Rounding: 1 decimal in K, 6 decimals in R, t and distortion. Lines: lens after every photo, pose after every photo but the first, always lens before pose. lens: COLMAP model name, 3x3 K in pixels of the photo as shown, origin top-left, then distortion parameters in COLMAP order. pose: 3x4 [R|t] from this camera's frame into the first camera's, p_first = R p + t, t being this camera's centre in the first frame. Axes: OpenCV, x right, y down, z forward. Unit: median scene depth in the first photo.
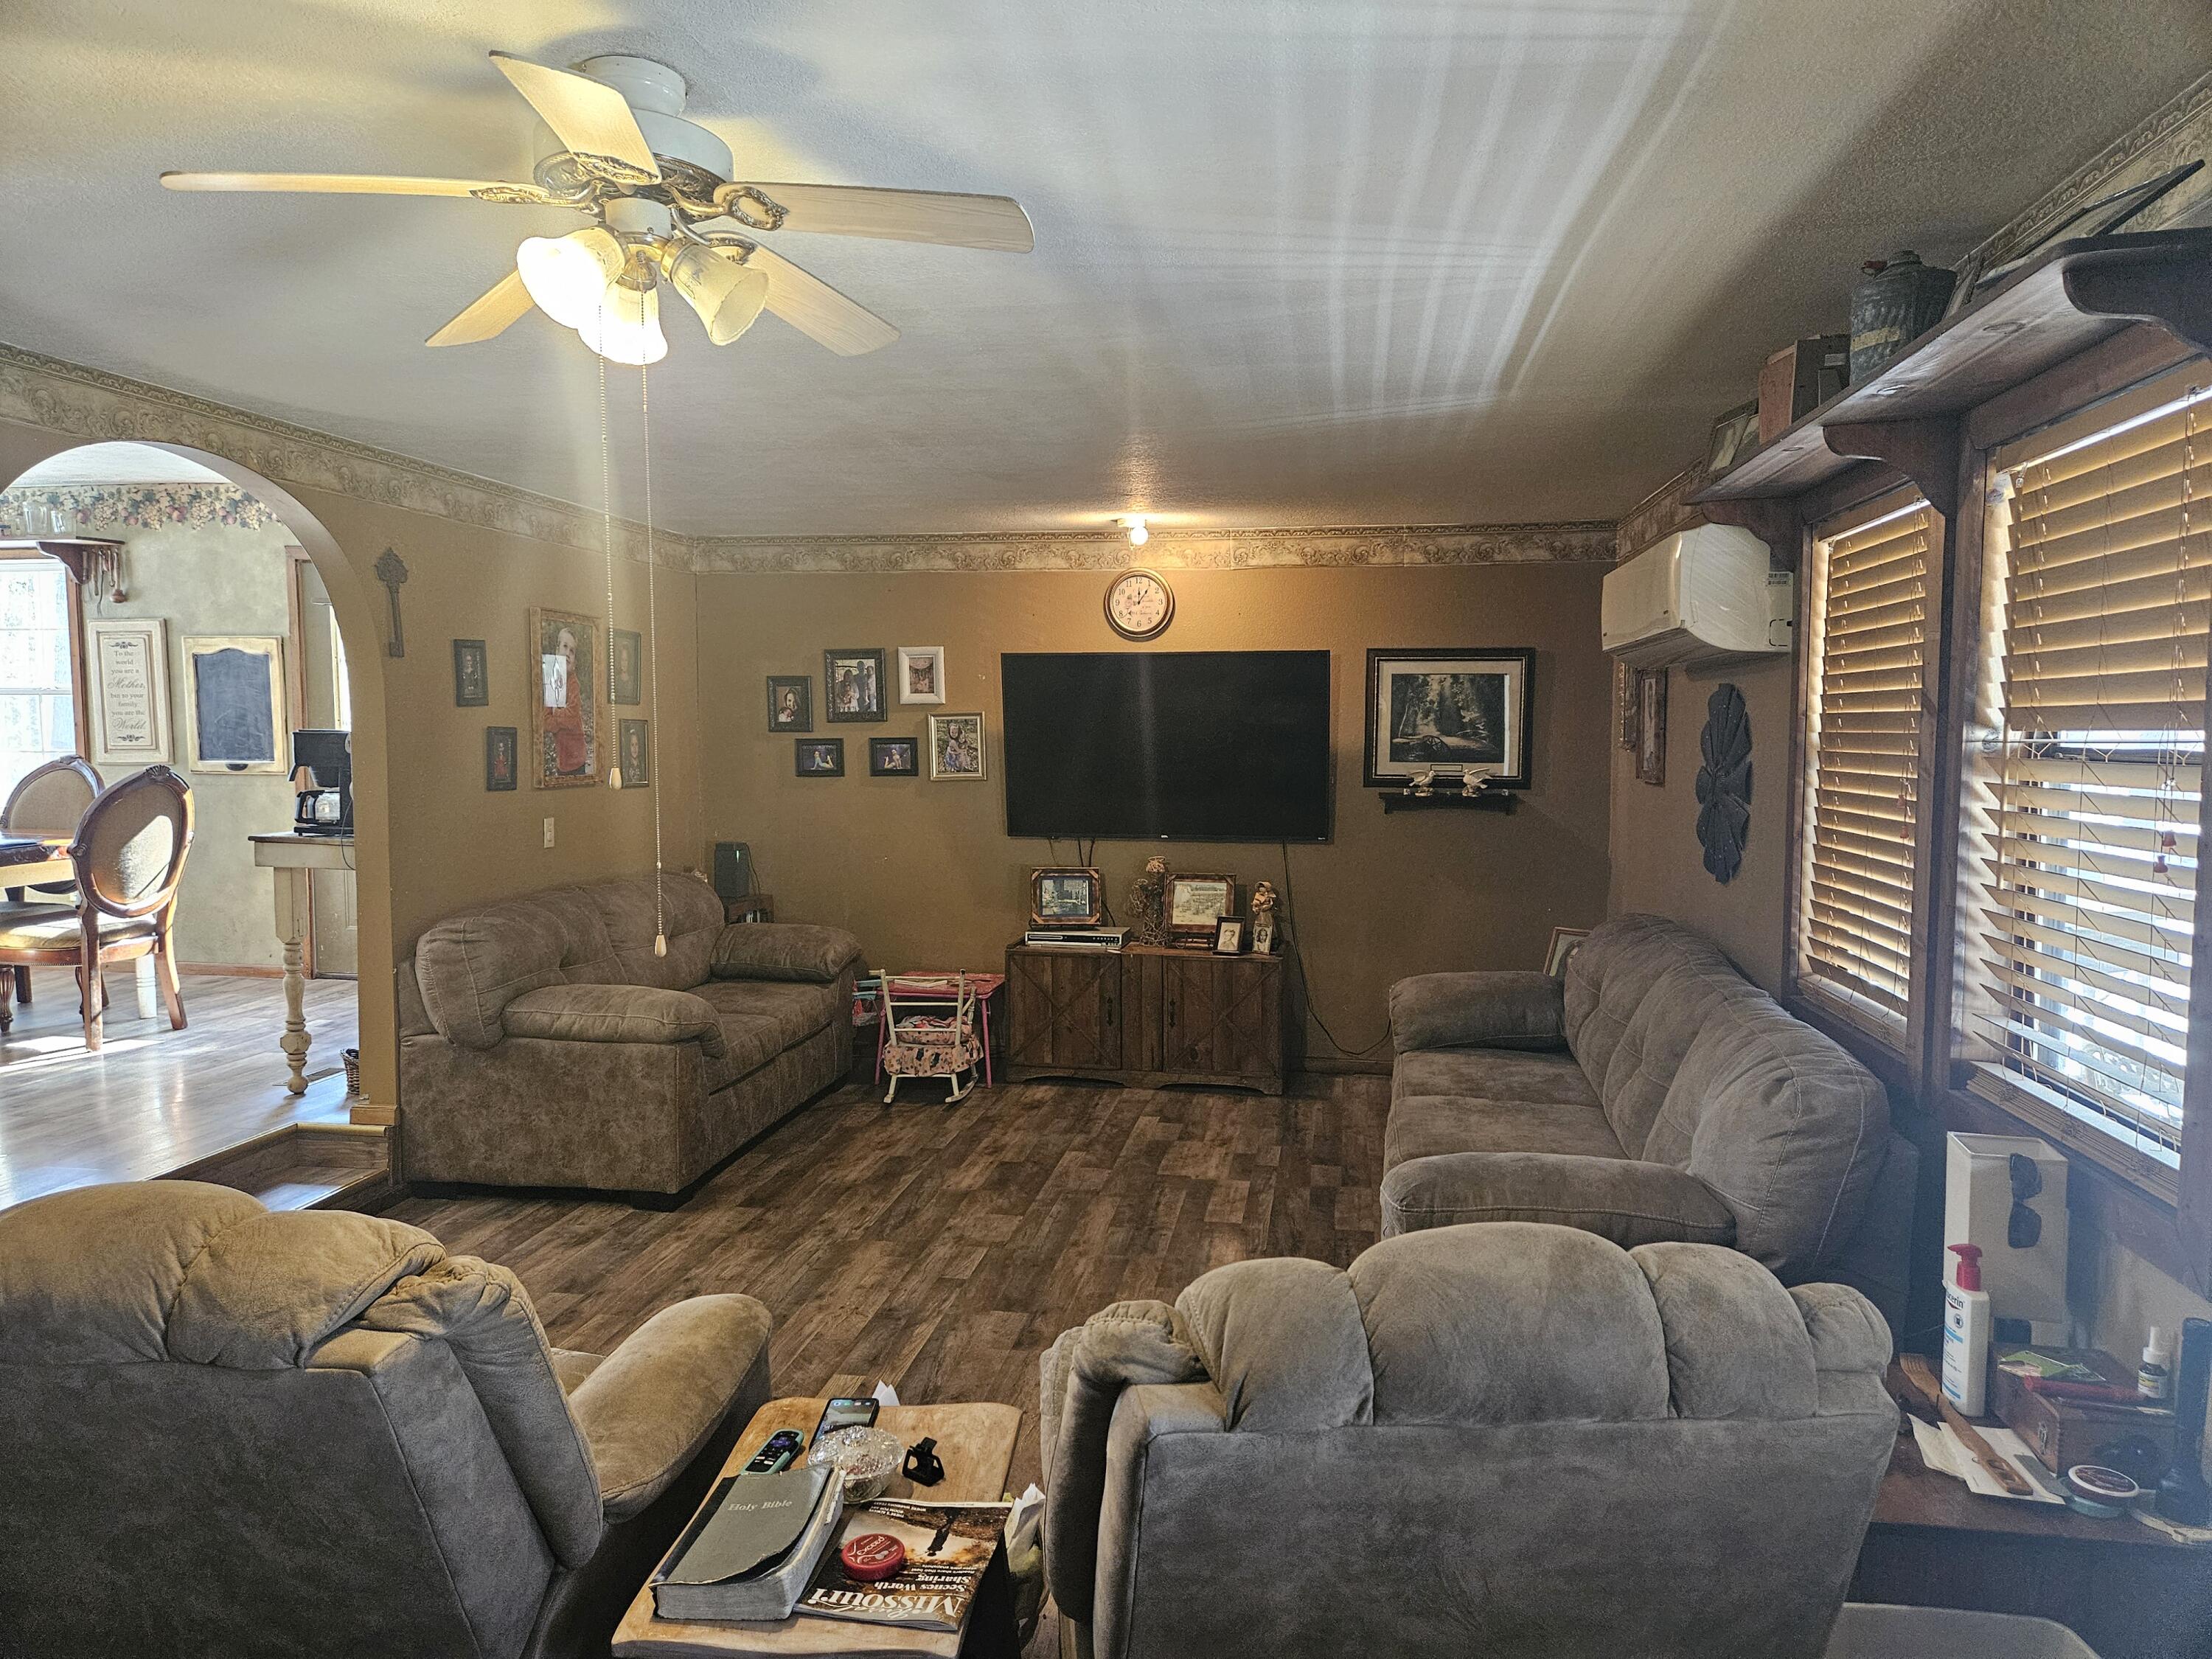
lens RADIAL K [[1469.7, 0, 1113.0], [0, 1469.7, 844.0], [0, 0, 1]] dist [0.077238, -0.059064]
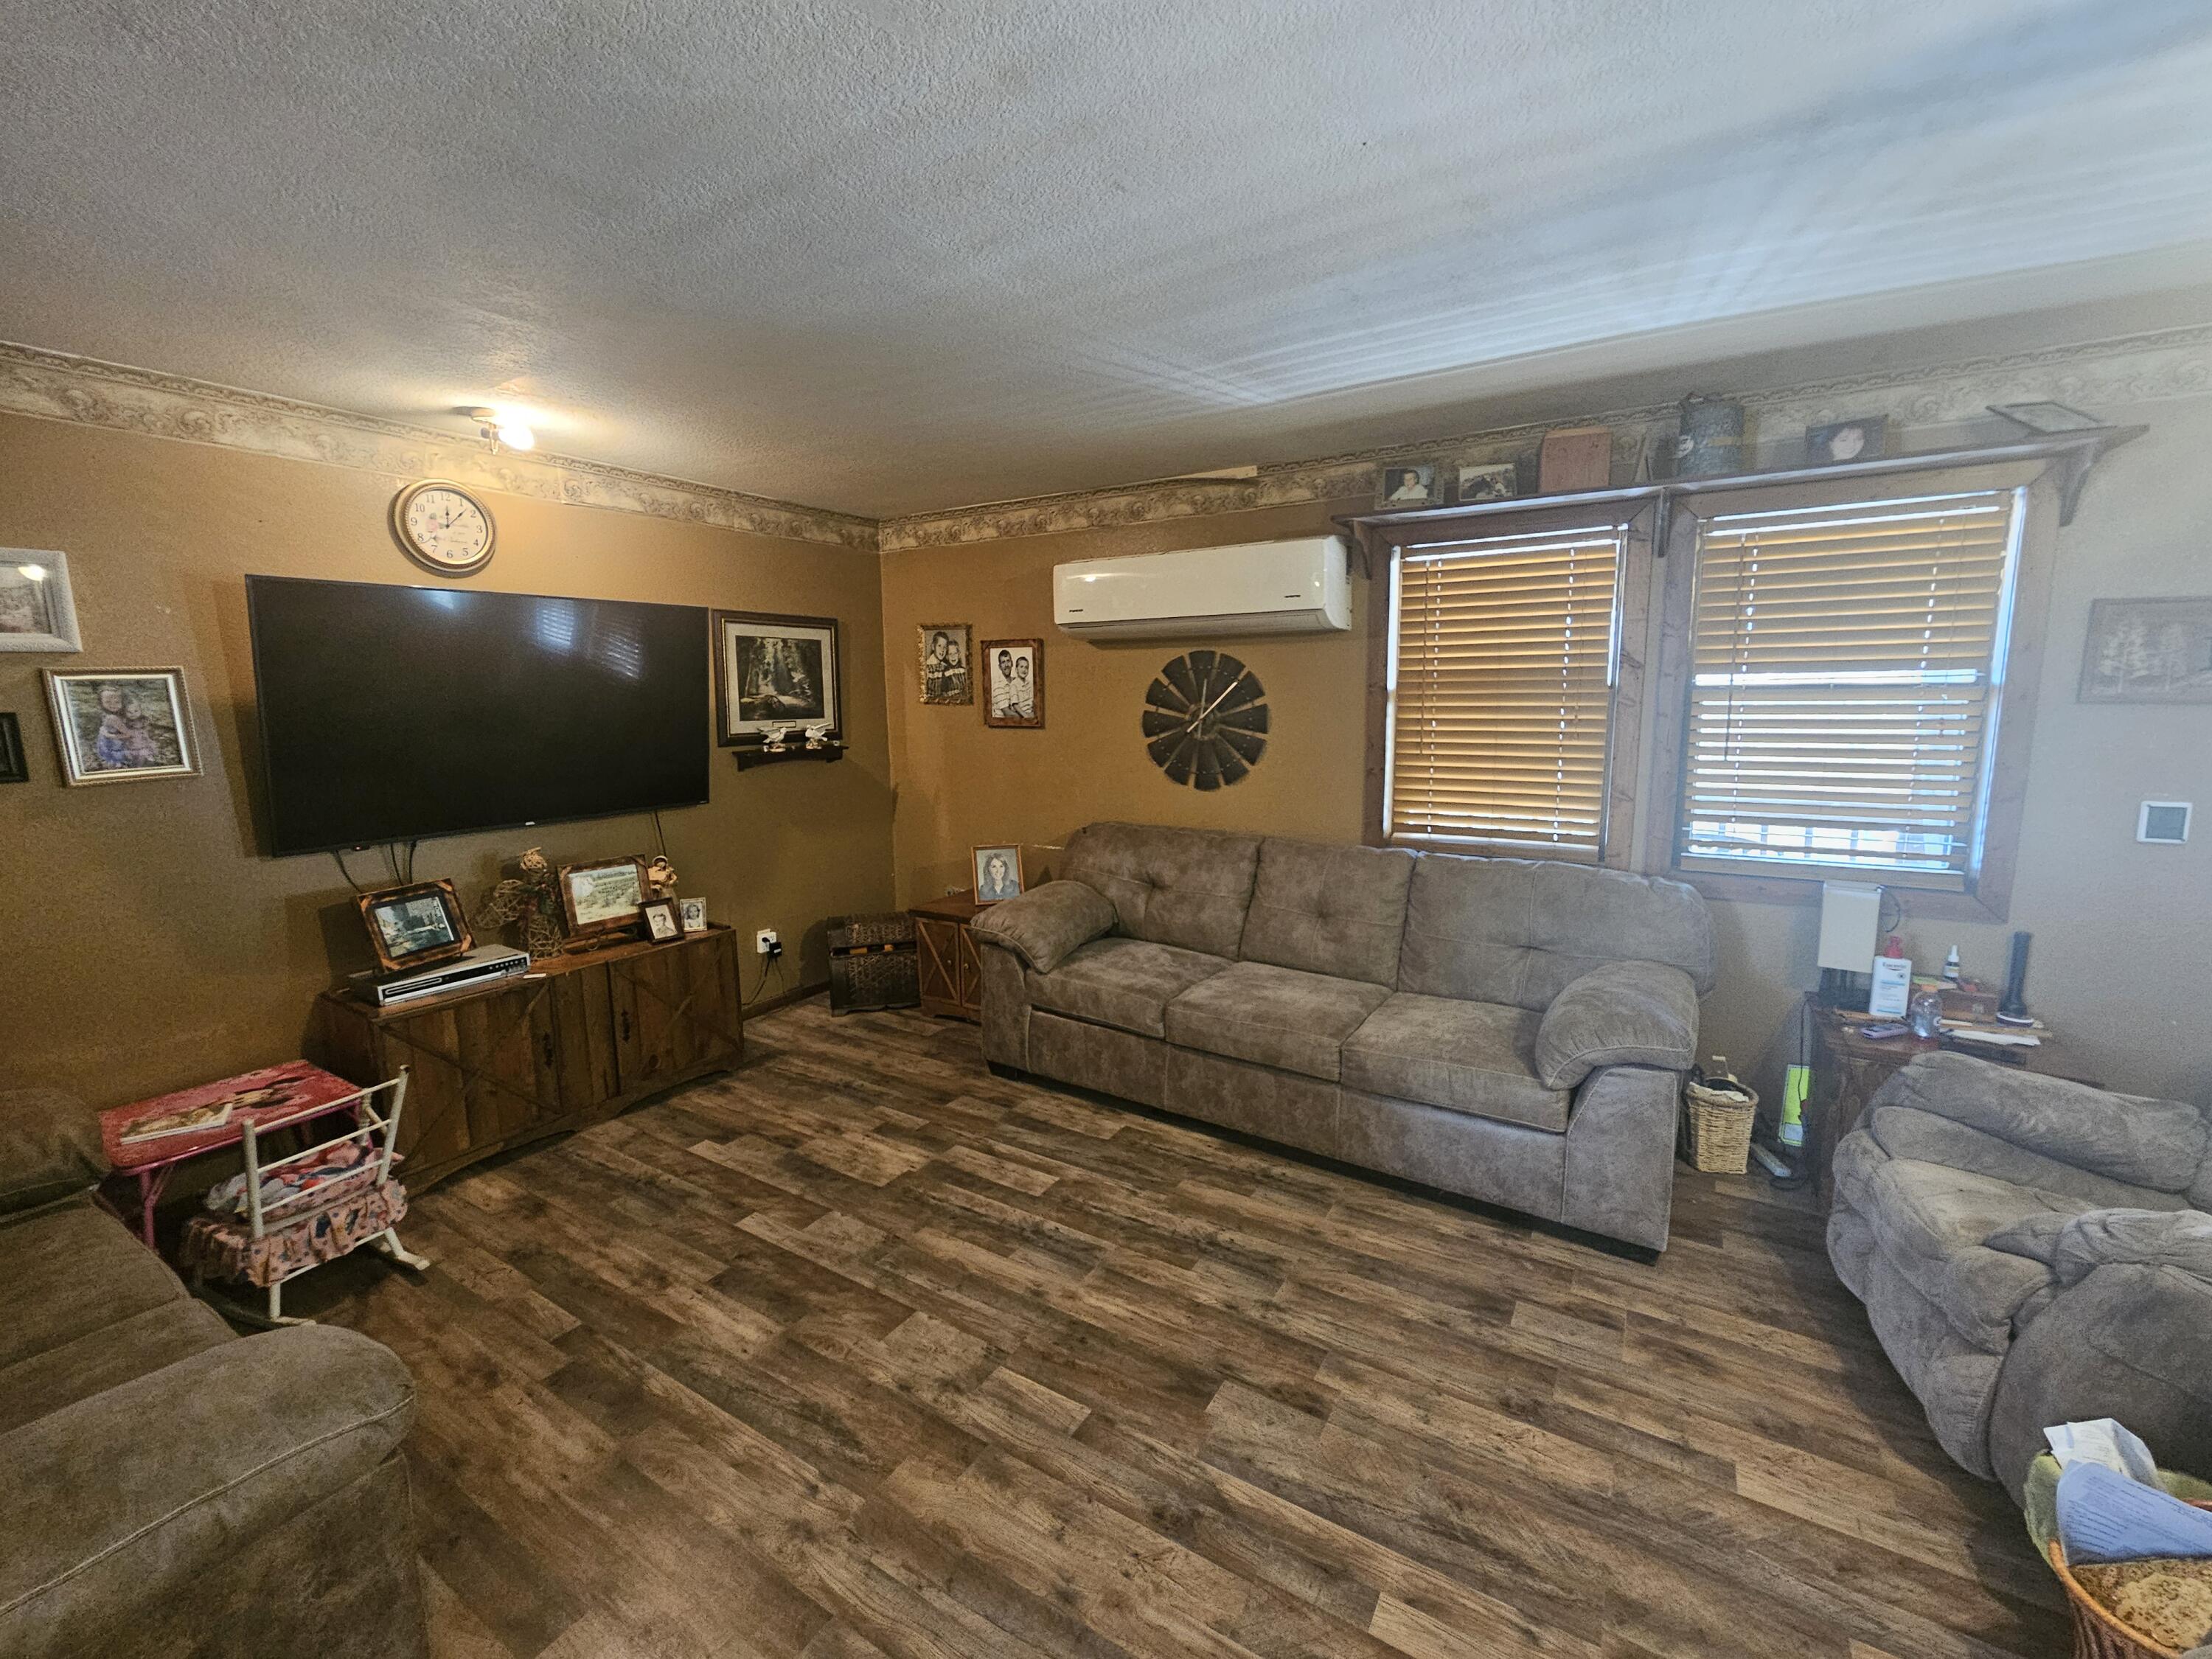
lens RADIAL K [[910.7, 0, 1117.3], [0, 910.7, 818.6], [0, 0, 1]] dist [-0.001779, -0.000882]
pose [[0.383923, -0.137556, 0.913062, -0.319243], [0.086411, 0.989854, 0.112791, -0.038827], [-0.919313, 0.035595, 0.391914, 0.530196]]
